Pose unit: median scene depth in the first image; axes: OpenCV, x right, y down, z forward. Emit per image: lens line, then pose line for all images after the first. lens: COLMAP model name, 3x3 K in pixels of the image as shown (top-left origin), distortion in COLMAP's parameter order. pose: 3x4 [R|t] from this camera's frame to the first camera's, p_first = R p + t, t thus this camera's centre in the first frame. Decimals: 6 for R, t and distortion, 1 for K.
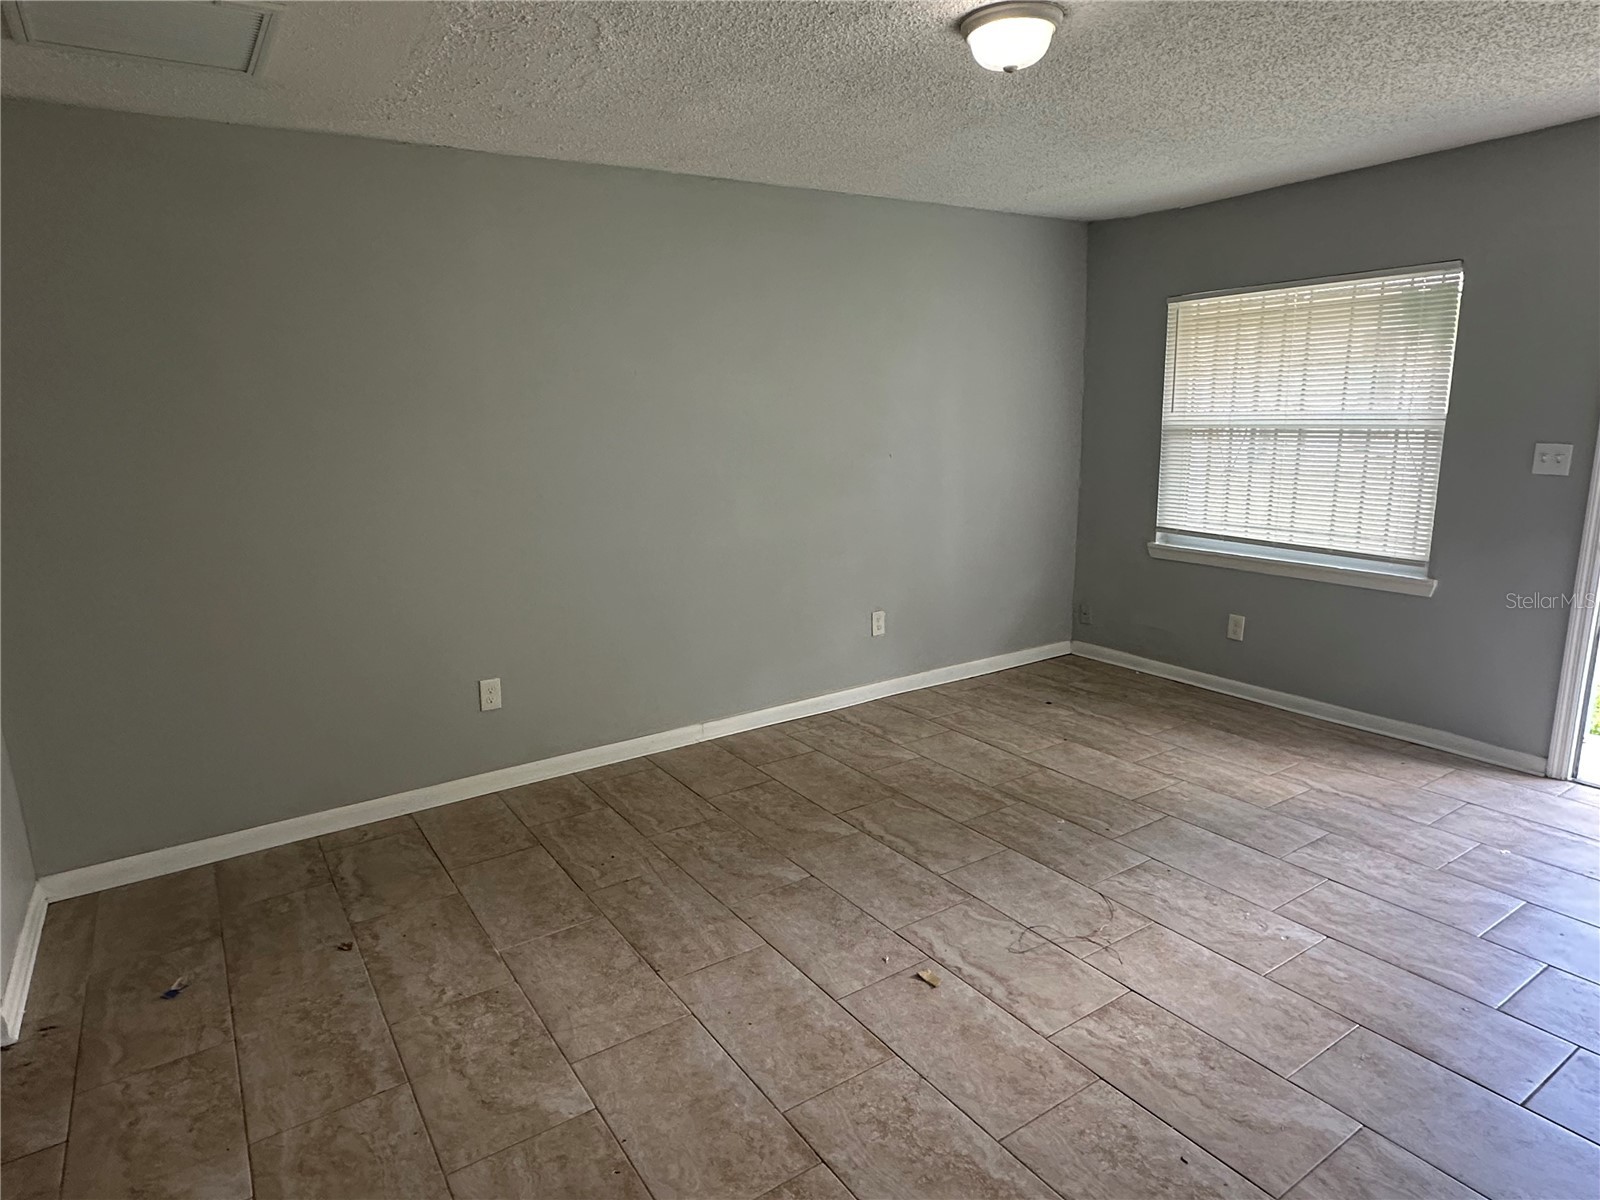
lens RADIAL K [[938.3, 0, 796.6], [0, 938.3, 601.7], [0, 0, 1]] dist [-0.005881, 0.002169]
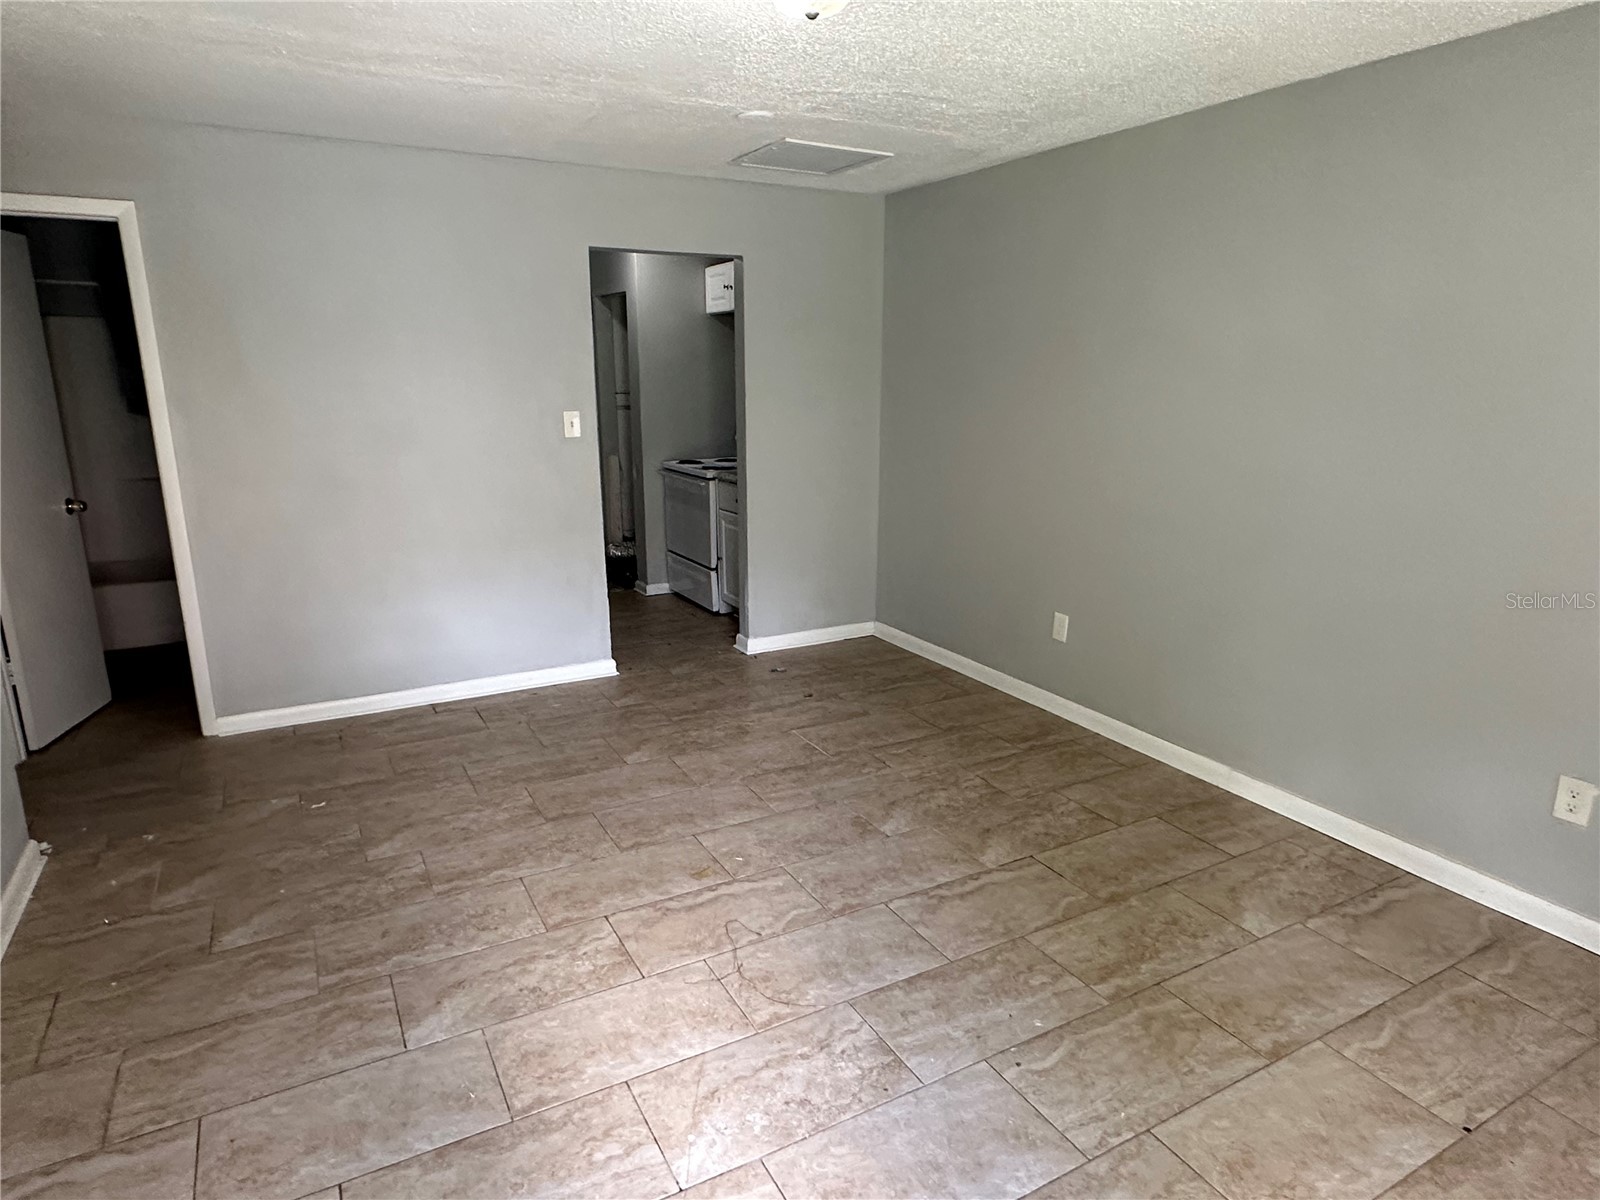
lens RADIAL K [[938.3, 0, 797.6], [0, 938.3, 598.8], [0, 0, 1]] dist [-0.005881, 0.002169]
pose [[-0.072719, 0.267416, -0.960833, 0.948201], [-0.213360, 0.936910, 0.276906, -0.219311], [0.974263, 0.225140, -0.011075, 0.852801]]
